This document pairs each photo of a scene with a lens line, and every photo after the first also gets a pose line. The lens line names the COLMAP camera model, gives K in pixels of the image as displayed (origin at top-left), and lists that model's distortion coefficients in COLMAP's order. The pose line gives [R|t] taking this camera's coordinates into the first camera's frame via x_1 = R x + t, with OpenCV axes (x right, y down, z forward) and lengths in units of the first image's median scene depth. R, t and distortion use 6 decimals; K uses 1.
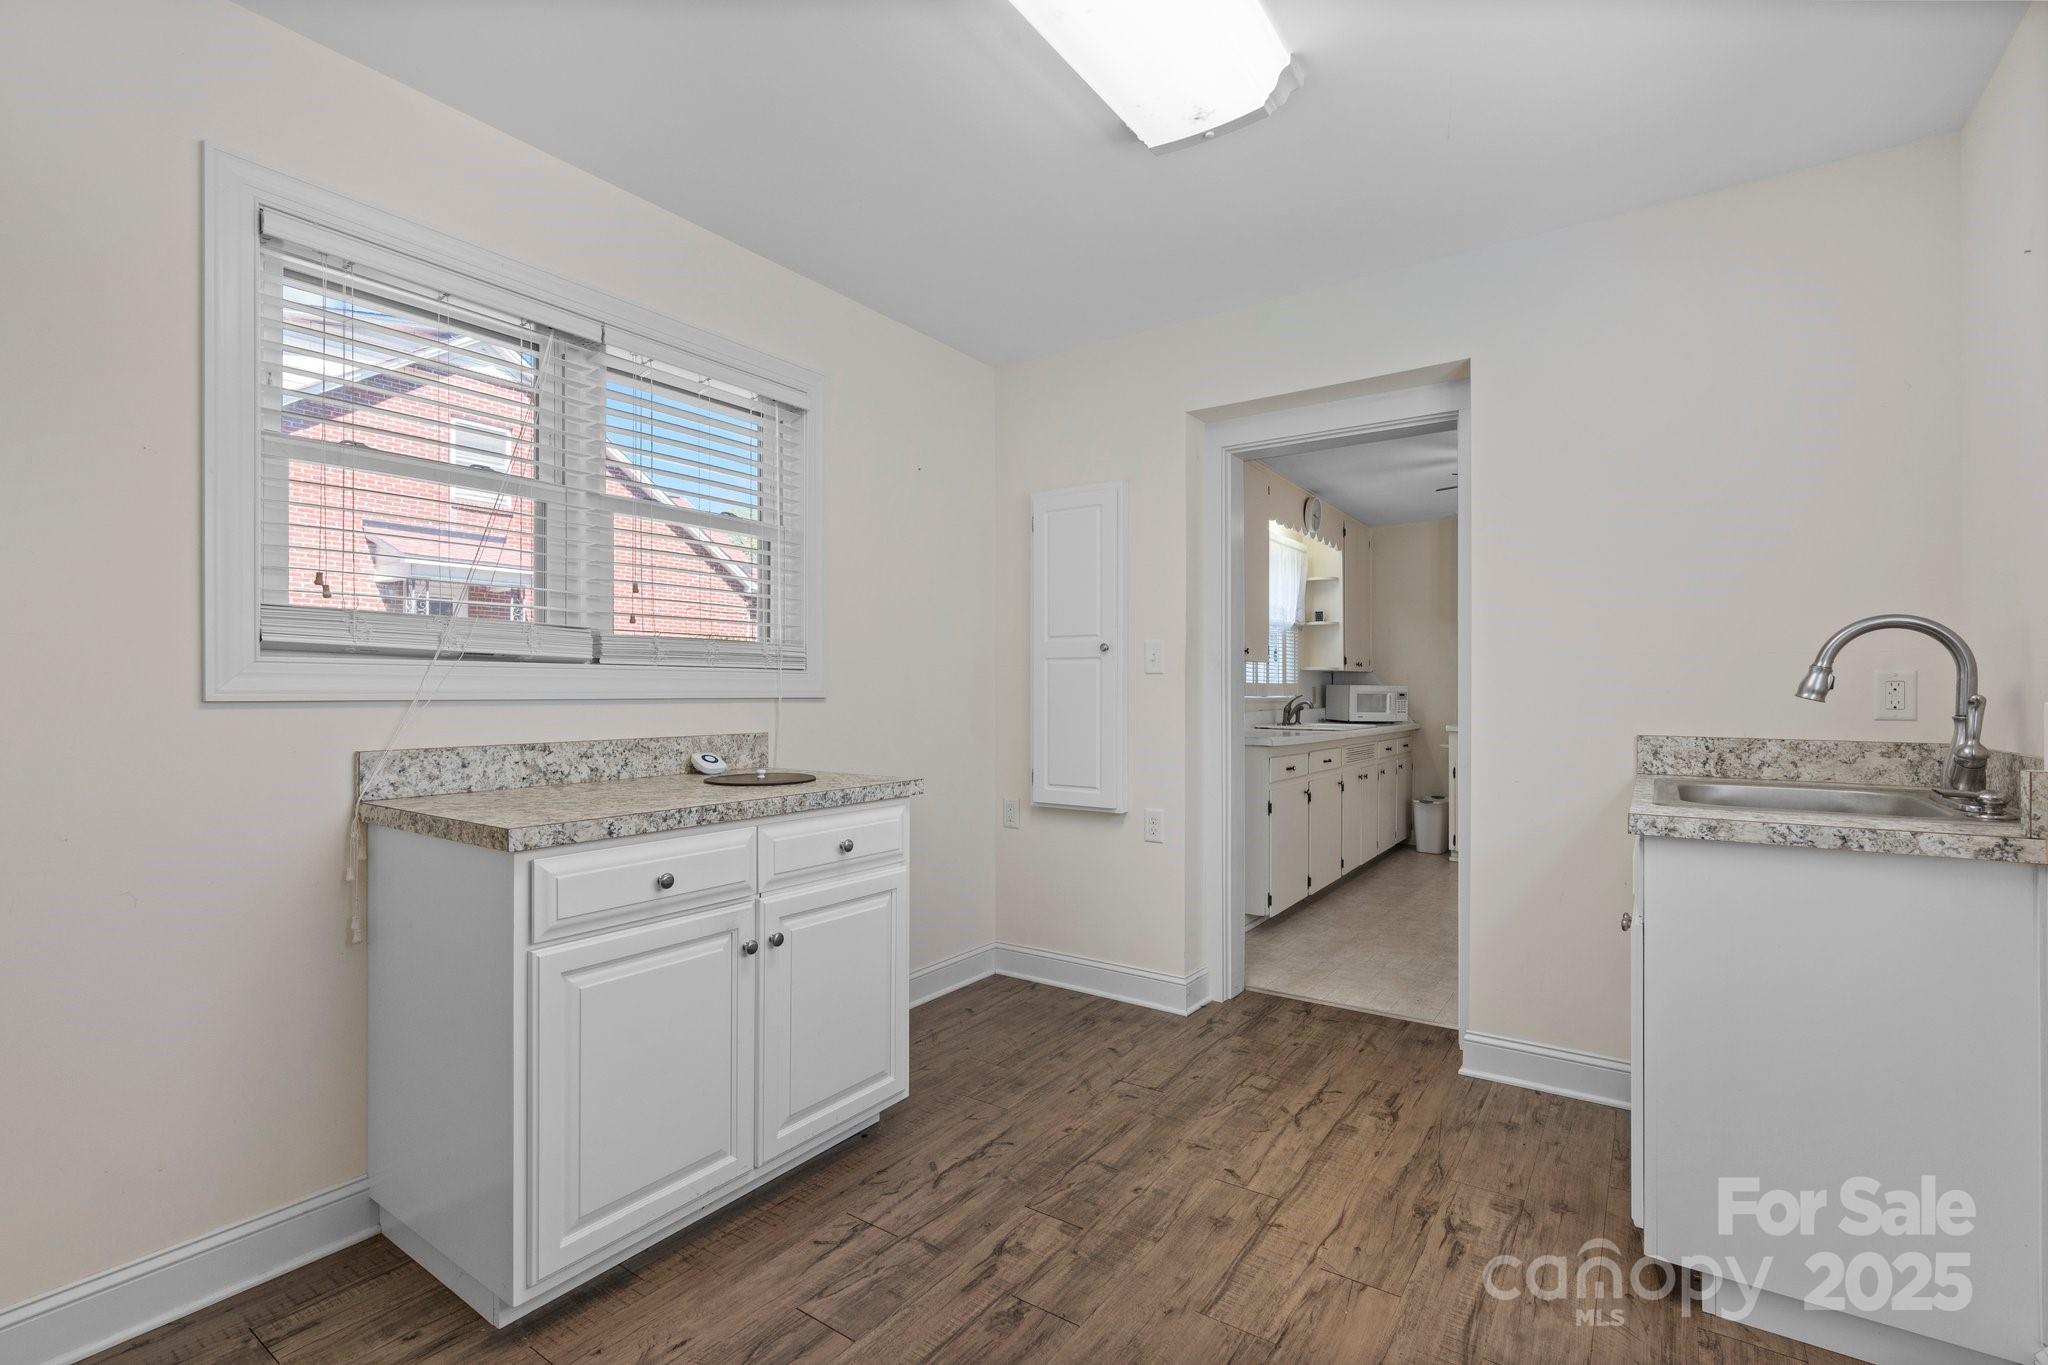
lens RADIAL K [[930.4, 0, 1031.3], [0, 930.4, 687.4], [0, 0, 1]] dist [-0.013312, 0.000385]
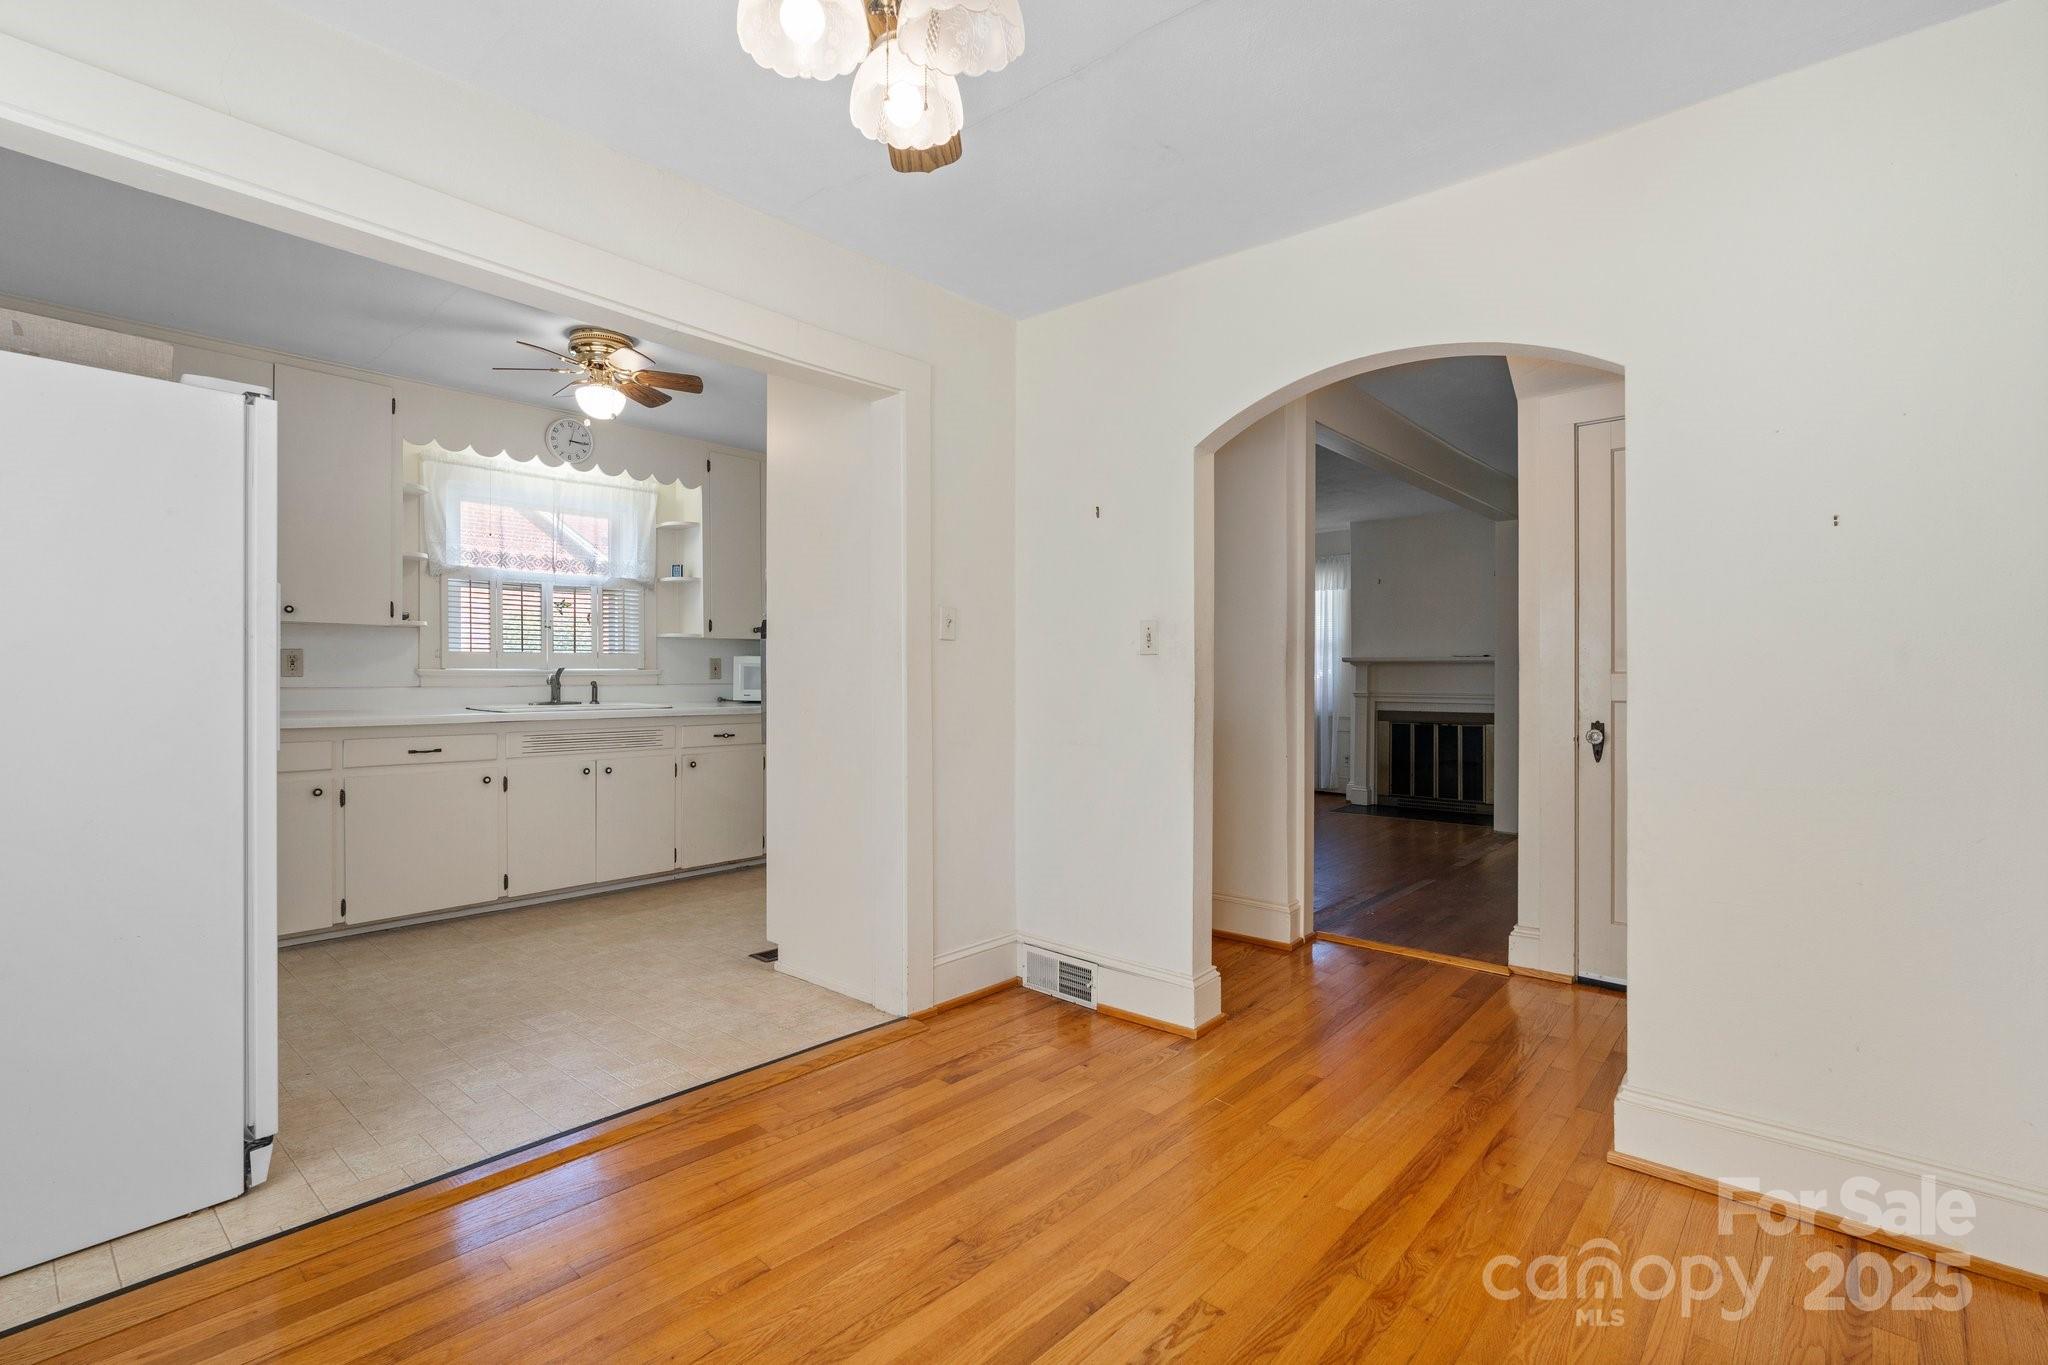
lens RADIAL K [[930.4, 0, 1023.0], [0, 930.4, 675.6], [0, 0, 1]] dist [-0.013312, 0.000385]
pose [[0.994971, 0.010871, -0.099568, 0.686337], [-0.009252, 0.999818, 0.016707, -0.001067], [0.099731, -0.015702, 0.994891, 0.213611]]
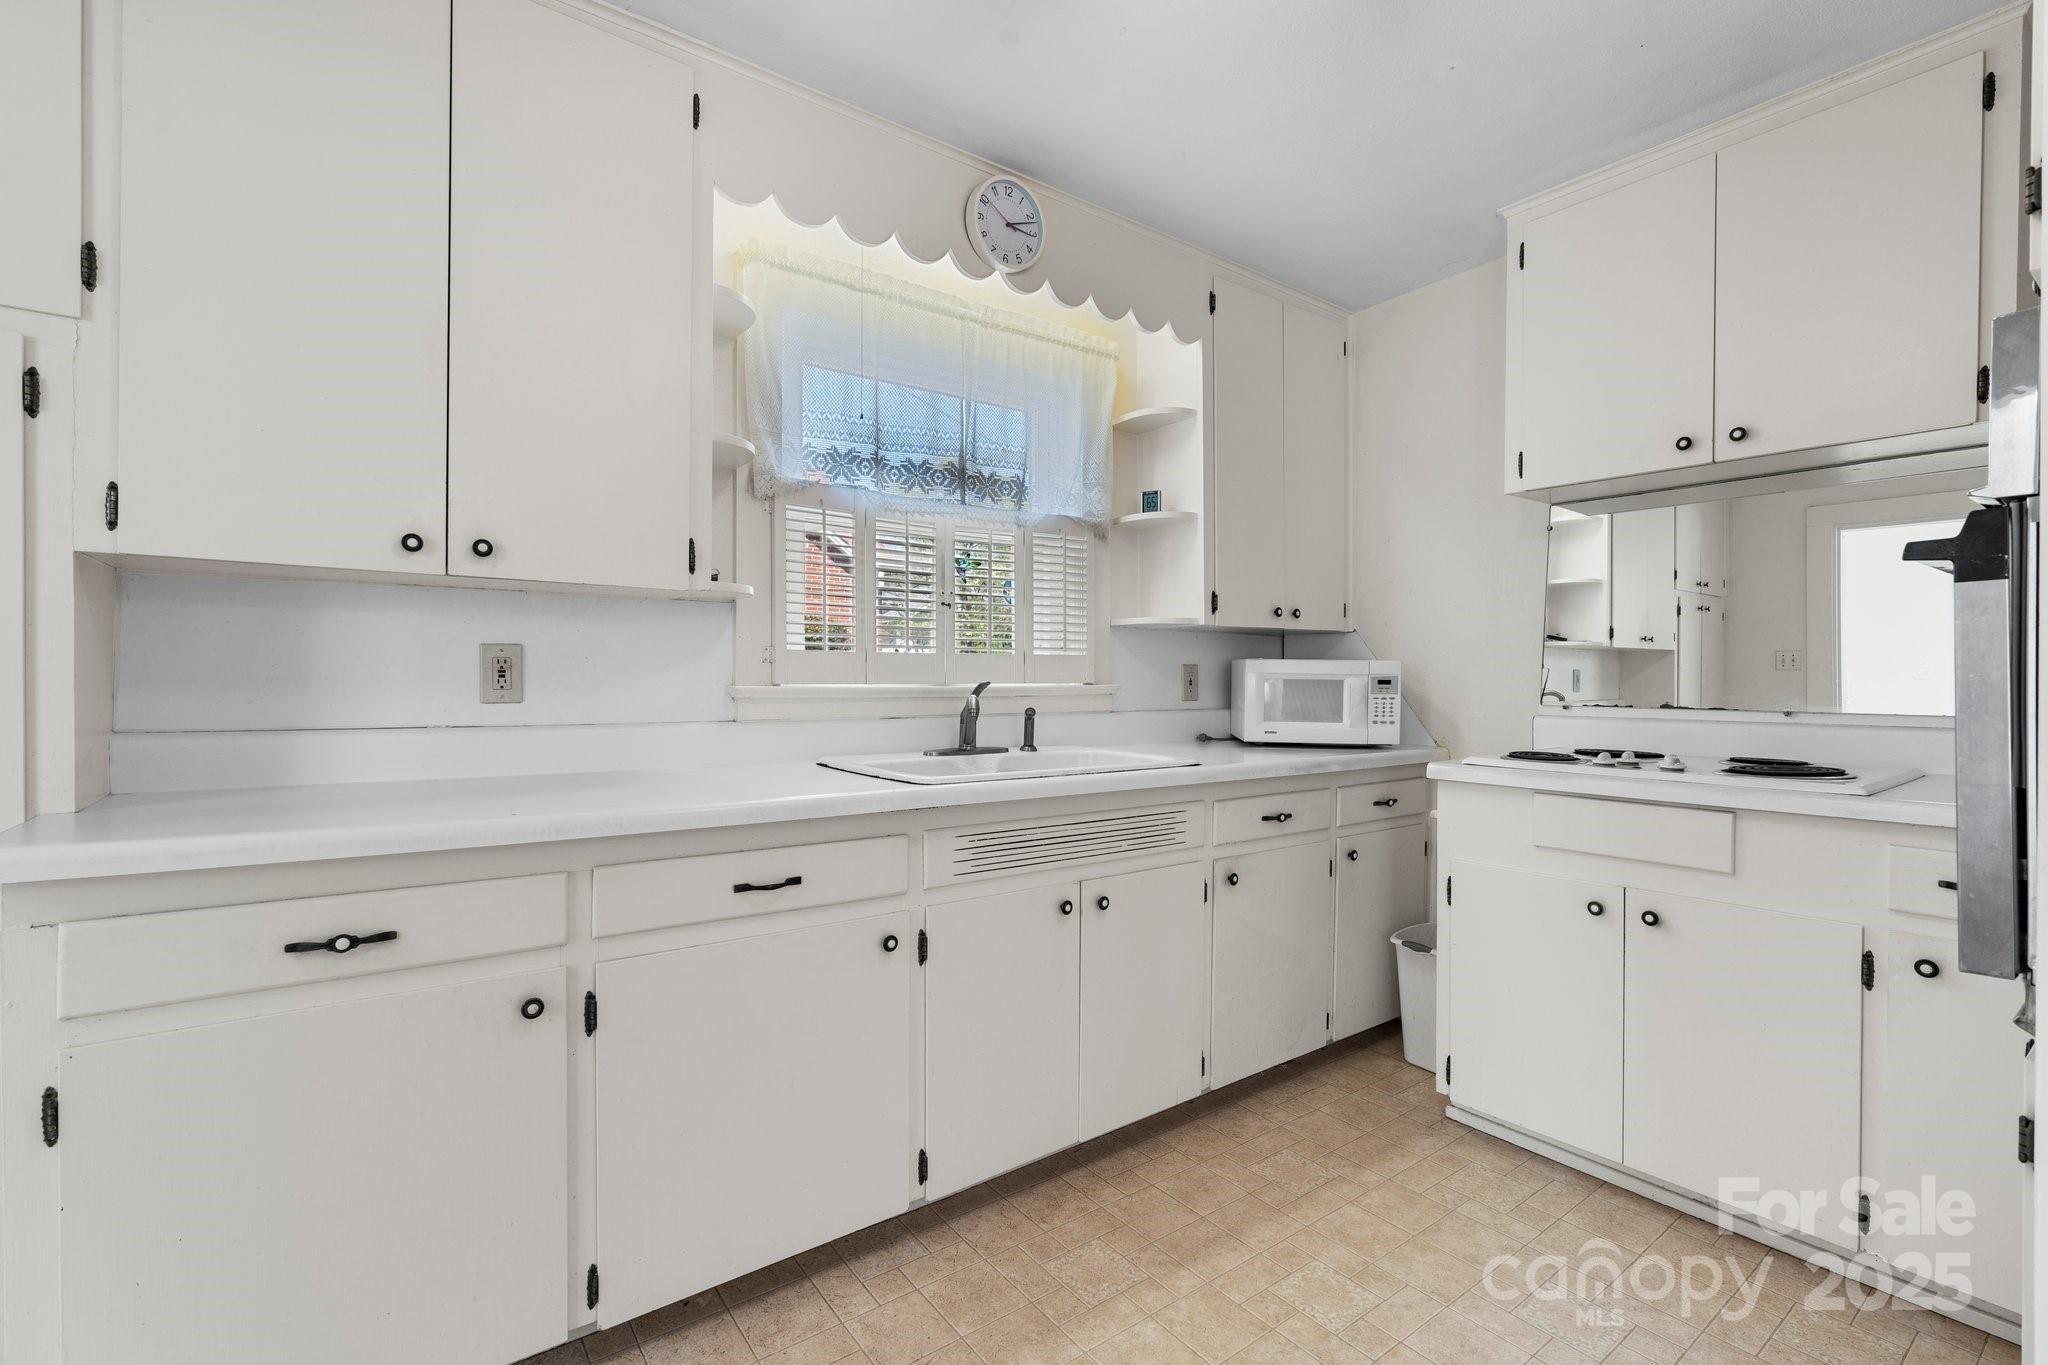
lens RADIAL K [[930.4, 0, 1022.2], [0, 930.4, 680.0], [0, 0, 1]] dist [-0.013312, 0.000385]
pose [[0.950831, 0.011777, -0.309486, 0.384208], [-0.007842, 0.999872, 0.013957, 0.002117], [0.309610, -0.010844, 0.950802, 0.553403]]
